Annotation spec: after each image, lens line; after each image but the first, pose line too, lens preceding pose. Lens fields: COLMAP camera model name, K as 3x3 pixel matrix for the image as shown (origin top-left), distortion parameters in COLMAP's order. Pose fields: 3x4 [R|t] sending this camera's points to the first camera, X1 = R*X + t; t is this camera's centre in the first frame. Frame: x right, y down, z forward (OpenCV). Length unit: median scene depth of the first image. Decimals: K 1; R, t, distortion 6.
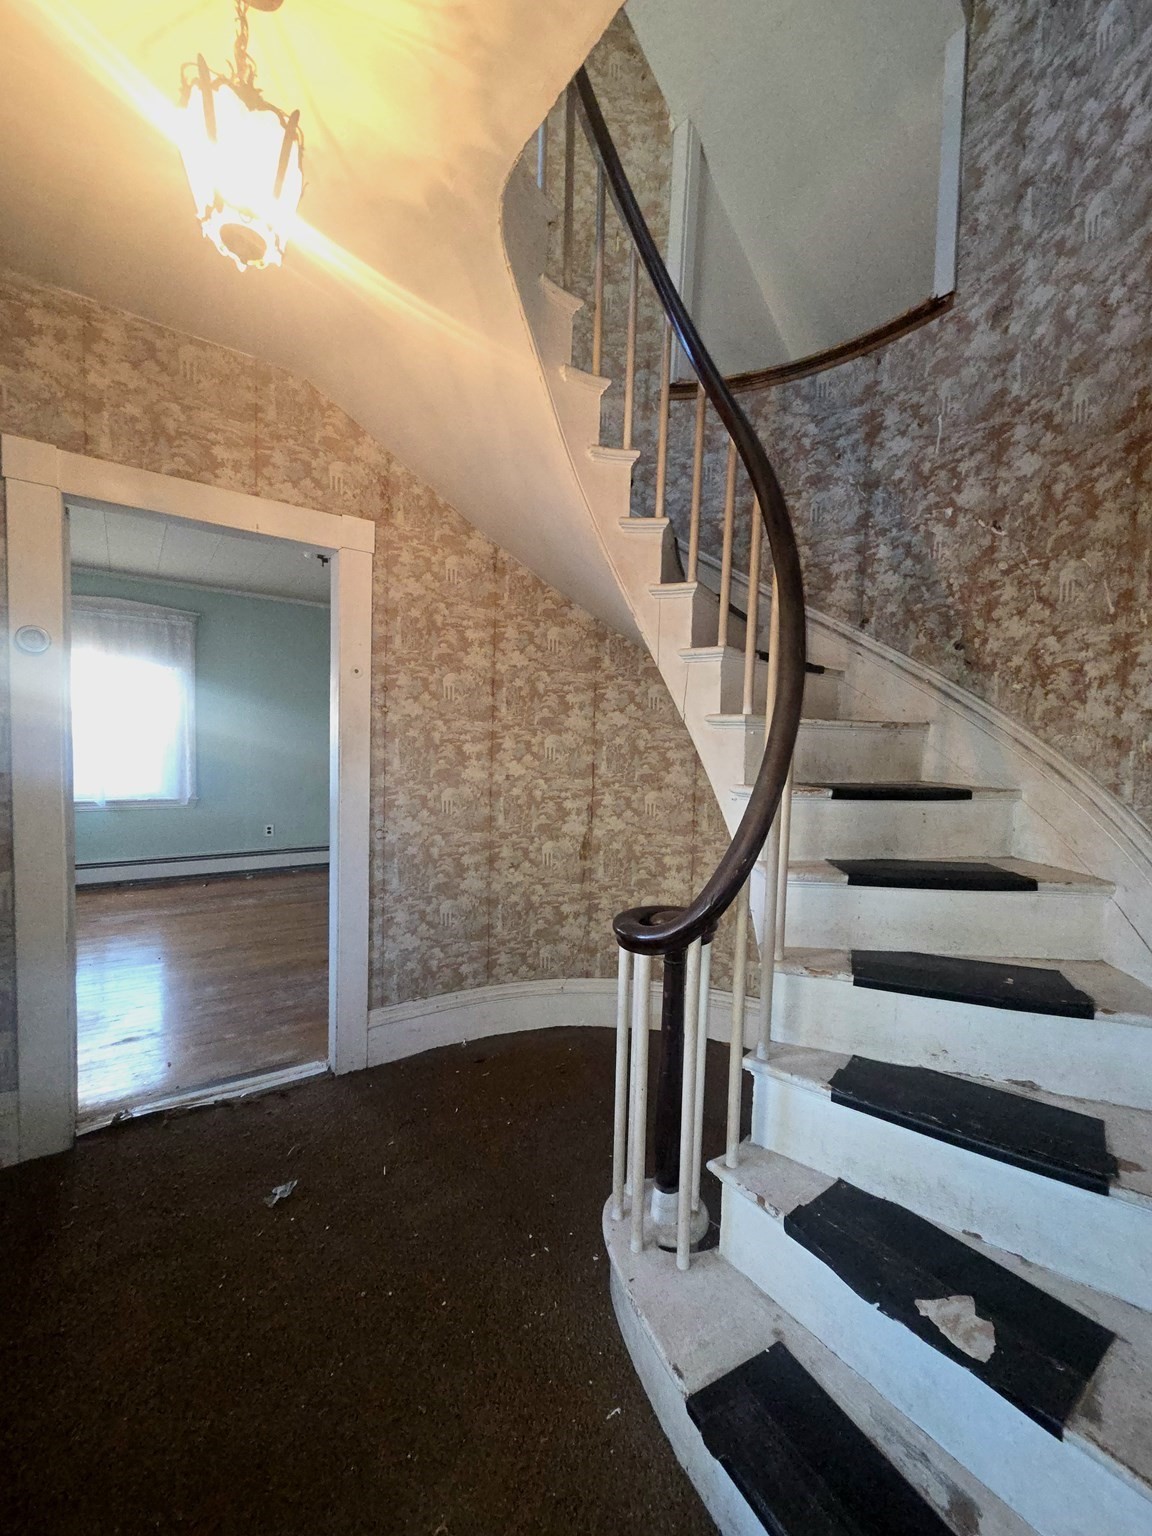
lens RADIAL K [[622.4, 0, 571.1], [0, 622.4, 780.9], [0, 0, 1]] dist [0.001381, 0.000302]
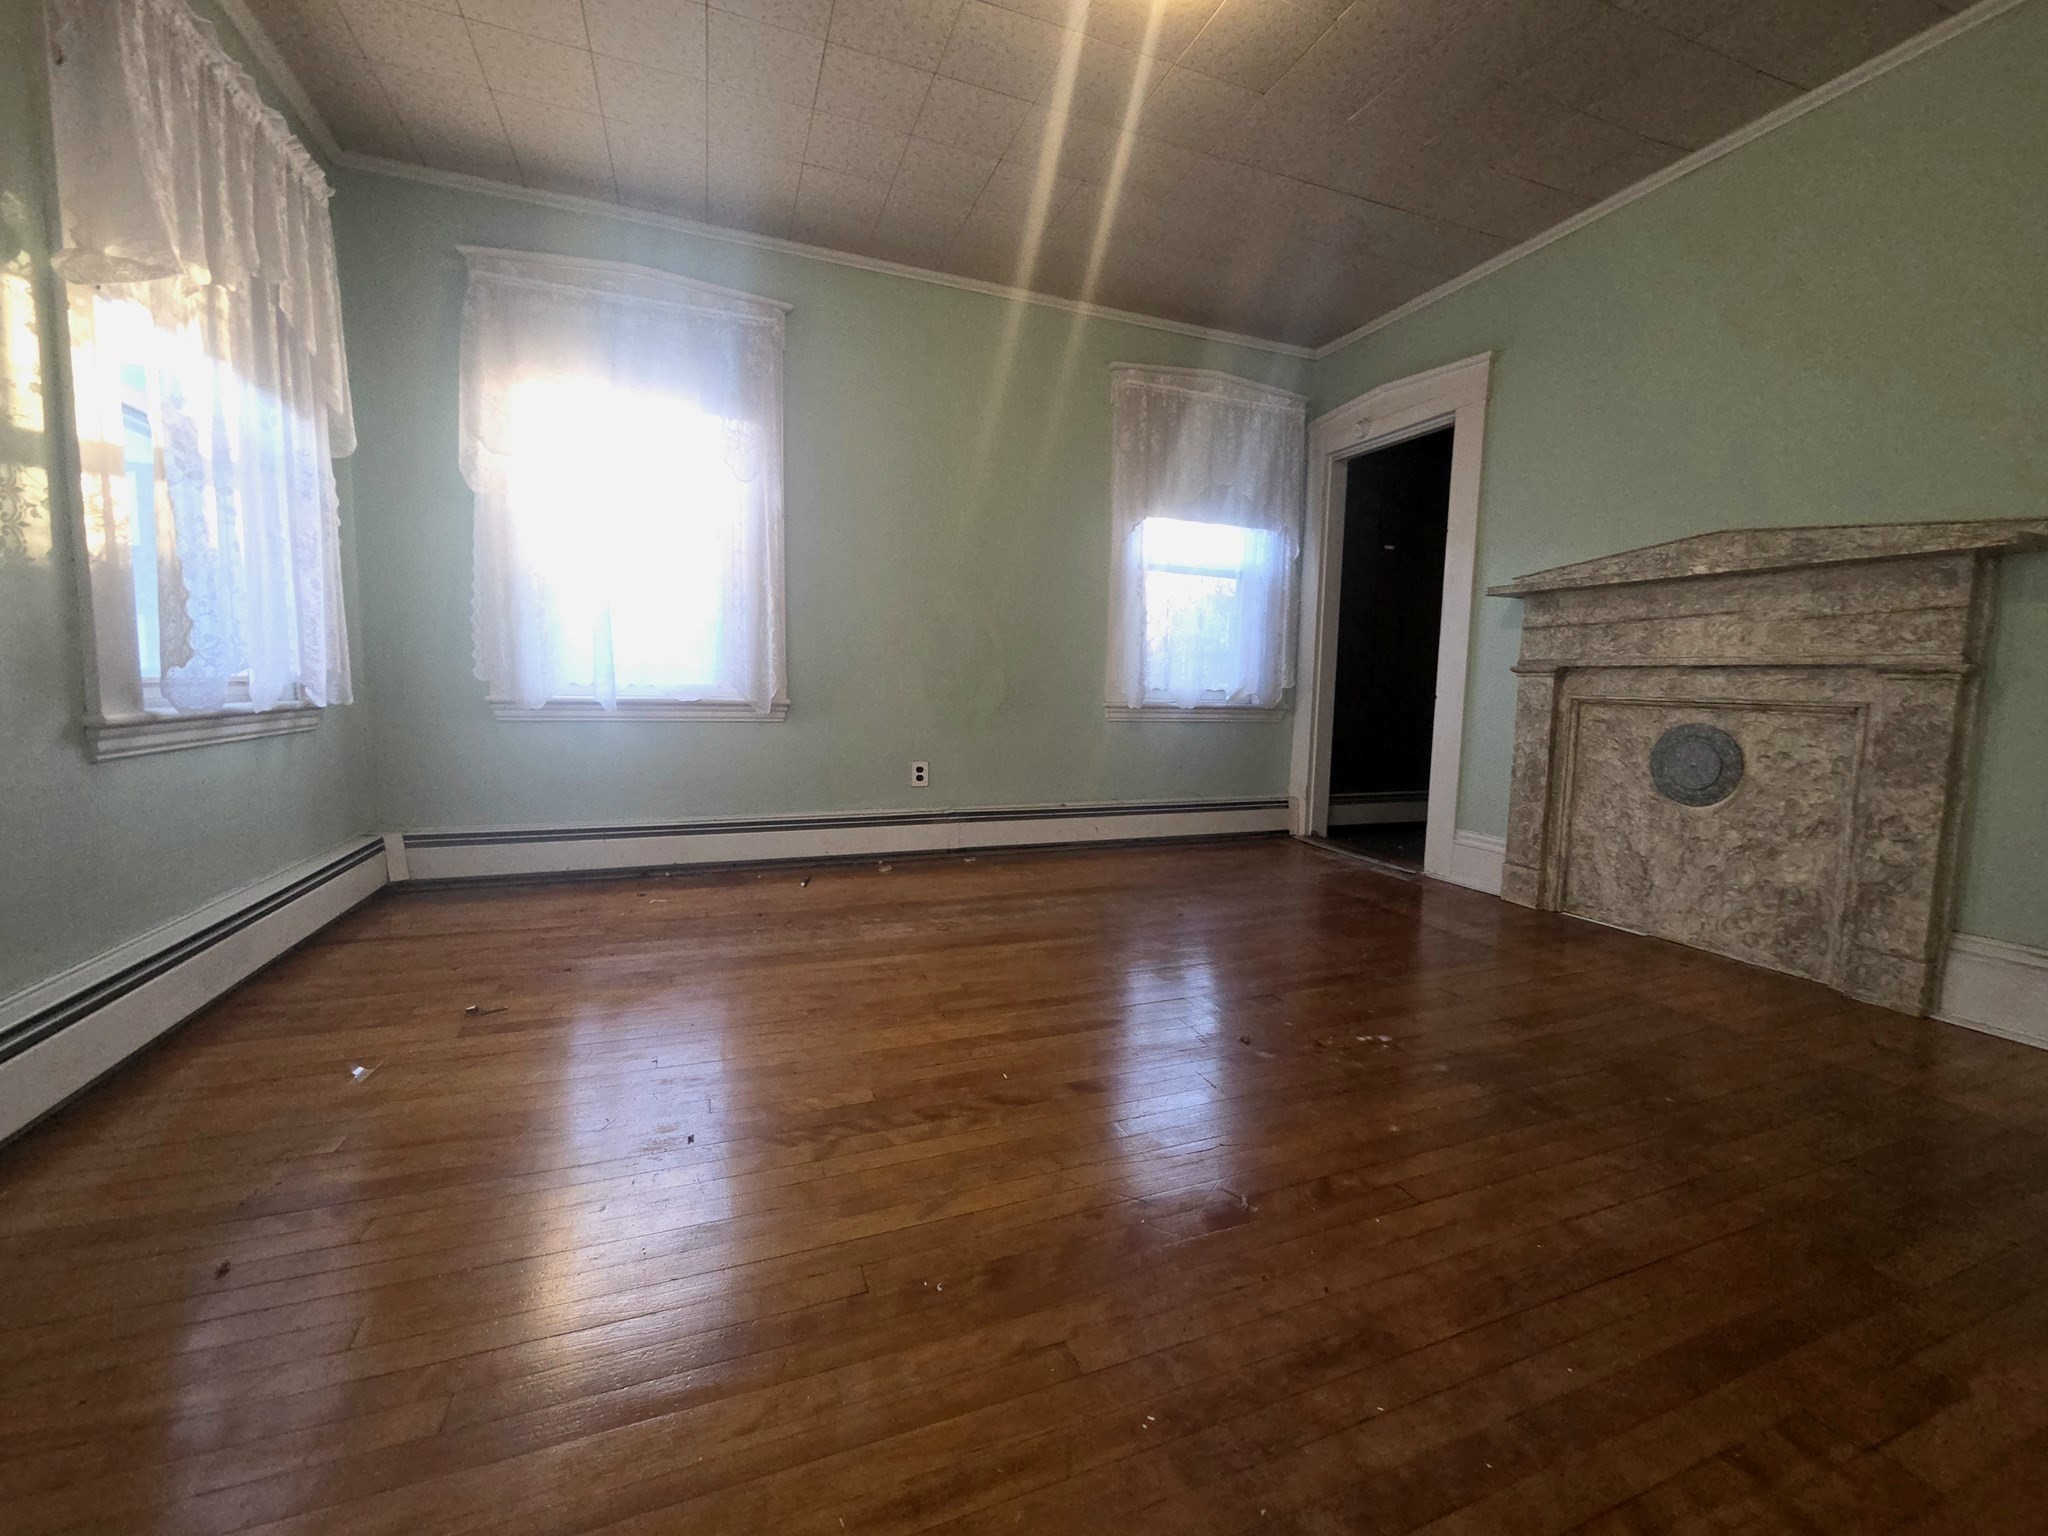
lens RADIAL K [[829.9, 0, 1029.5], [0, 829.9, 758.6], [0, 0, 1]] dist [0.001381, 0.000302]
pose [[0.968606, 0.010978, -0.248359, -0.279846], [-0.005427, 0.999720, 0.023027, 0.060126], [0.248542, -0.020957, 0.968394, 0.456288]]
